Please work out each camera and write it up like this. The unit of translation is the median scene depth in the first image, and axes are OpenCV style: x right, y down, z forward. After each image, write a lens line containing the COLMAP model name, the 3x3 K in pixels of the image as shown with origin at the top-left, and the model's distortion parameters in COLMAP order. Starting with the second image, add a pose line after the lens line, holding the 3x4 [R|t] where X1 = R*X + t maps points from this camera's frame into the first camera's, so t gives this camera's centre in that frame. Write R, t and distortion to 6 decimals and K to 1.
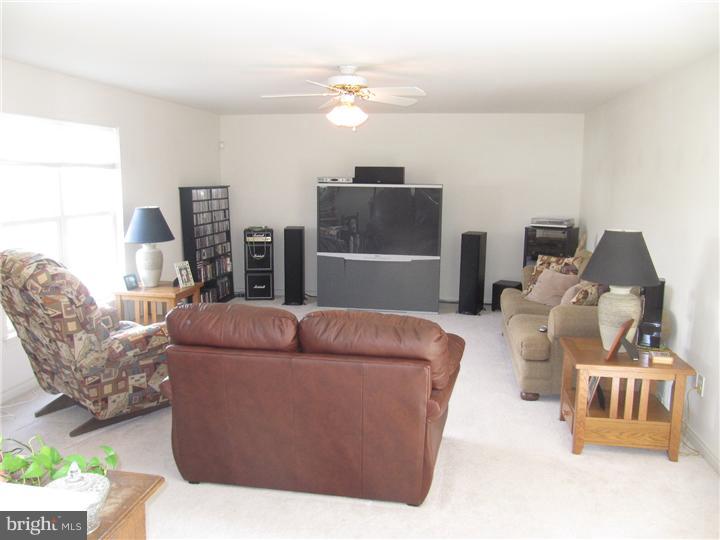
lens RADIAL K [[596.3, 0, 357.8], [0, 596.3, 267.6], [0, 0, 1]] dist [-0.040253, 0.019109]
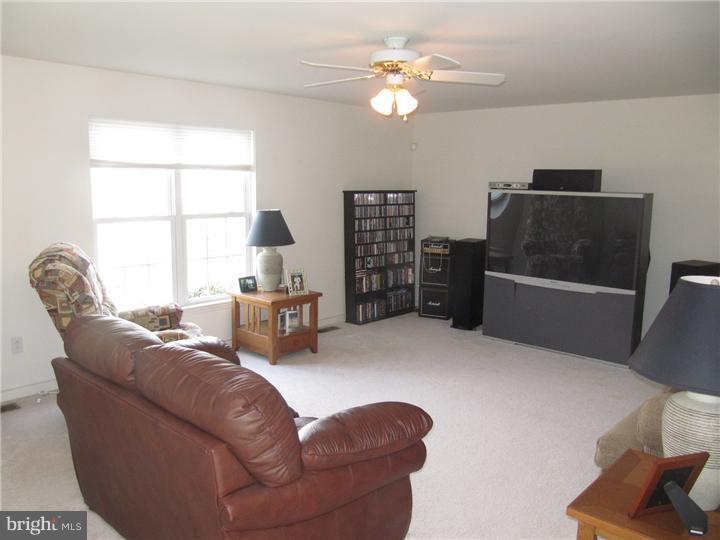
lens RADIAL K [[596.3, 0, 360.4], [0, 596.3, 272.9], [0, 0, 1]] dist [-0.040253, 0.019109]
pose [[0.838882, 0.089544, -0.536897, 0.240873], [-0.090762, 0.995578, 0.024231, -0.027879], [0.536692, 0.028403, 0.843300, 0.199384]]
